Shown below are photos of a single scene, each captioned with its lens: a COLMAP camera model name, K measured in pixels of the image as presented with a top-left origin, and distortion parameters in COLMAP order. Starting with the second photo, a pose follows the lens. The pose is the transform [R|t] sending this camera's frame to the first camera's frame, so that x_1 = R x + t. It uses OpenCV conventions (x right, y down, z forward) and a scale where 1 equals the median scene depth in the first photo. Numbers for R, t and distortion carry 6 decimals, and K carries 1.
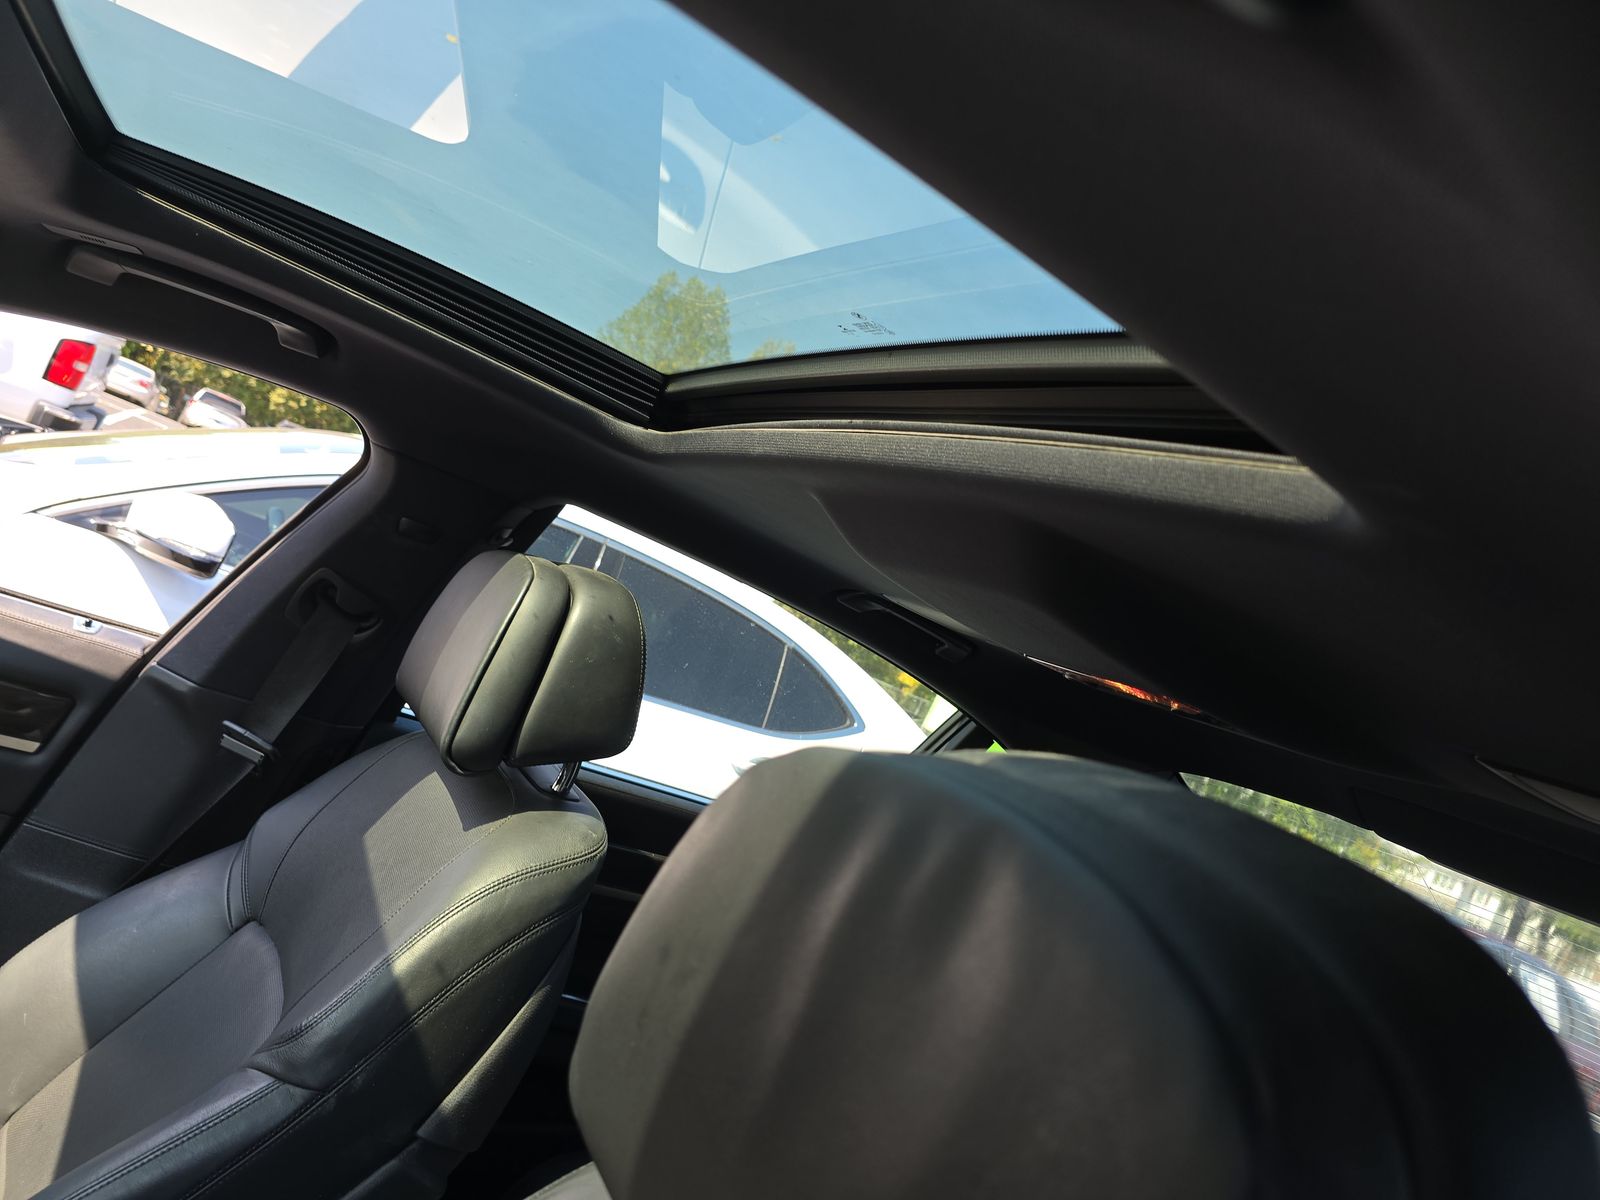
lens RADIAL K [[1085.1, 0, 797.8], [0, 1085.1, 617.4], [0, 0, 1]] dist [0.043570, -0.039493]
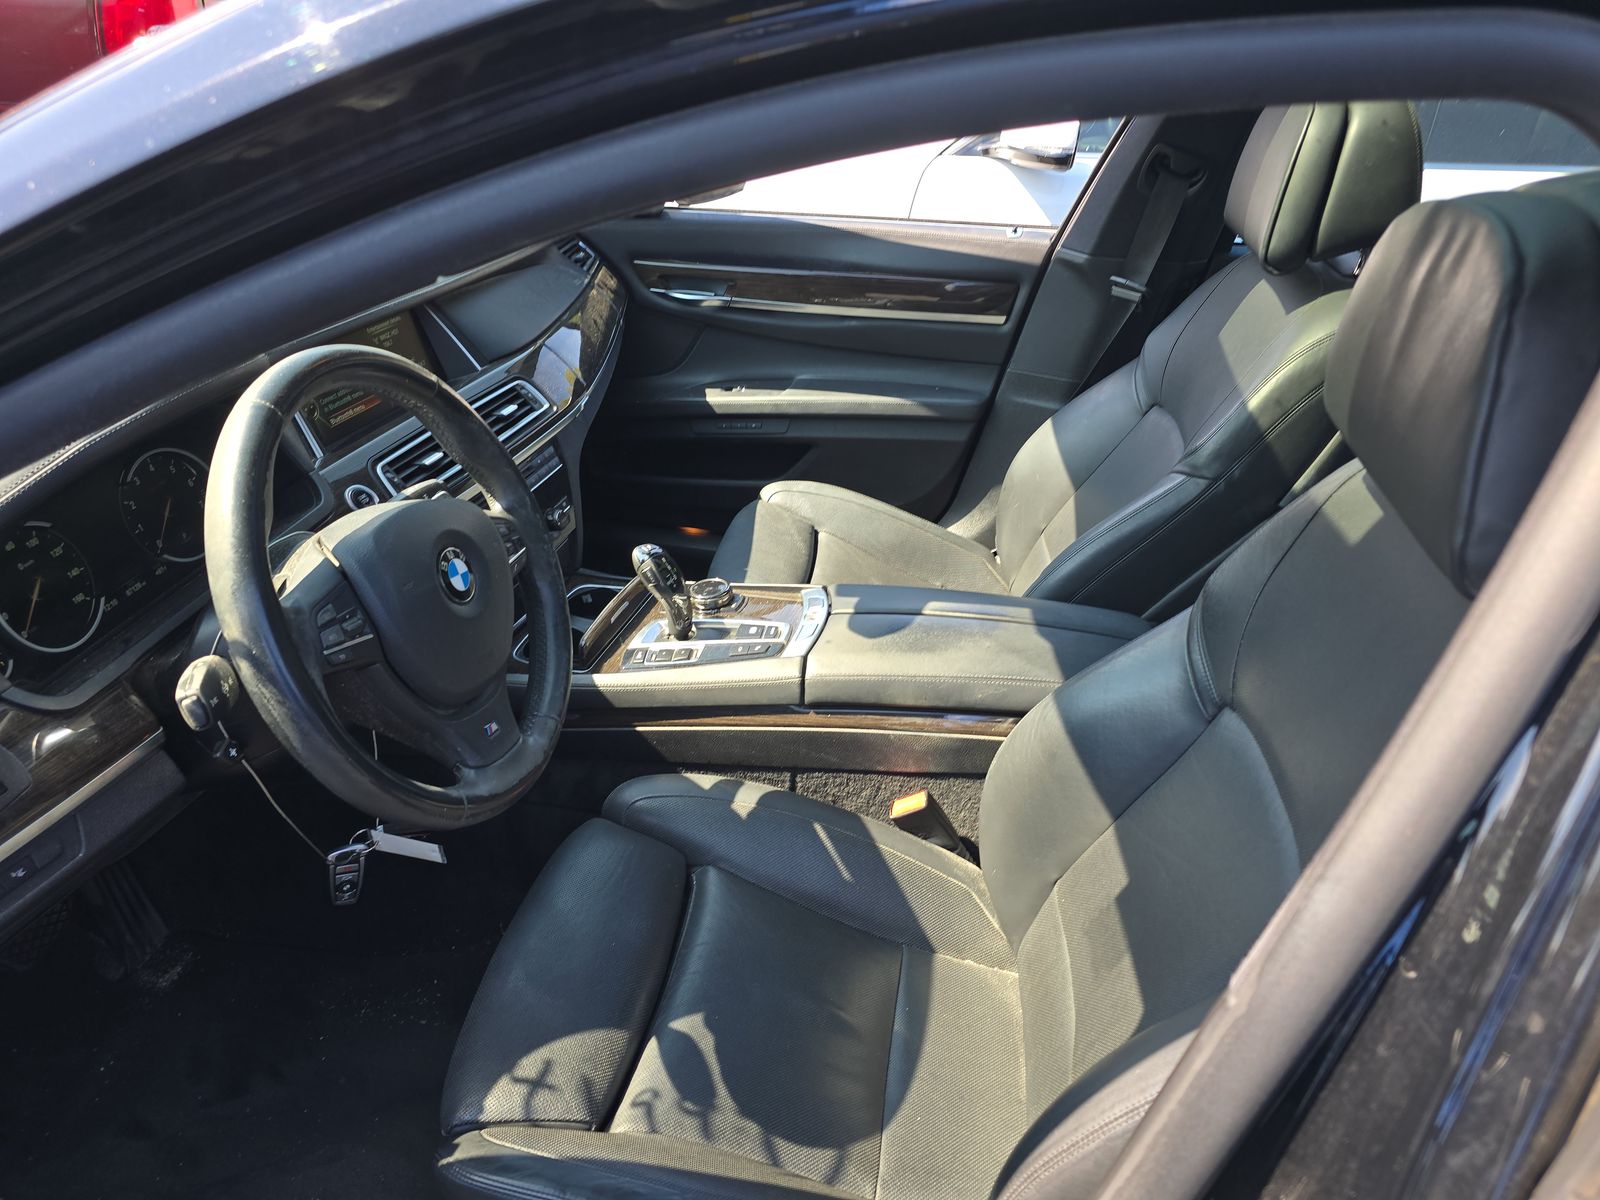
lens RADIAL K [[1085.1, 0, 797.8], [0, 1085.1, 617.4], [0, 0, 1]] dist [0.043570, -0.039493]
pose [[0.724924, 0.000130, -0.688829, 0.179751], [0.273917, 0.917480, 0.288444, -0.023284], [0.632024, -0.397782, 0.665068, -0.423899]]
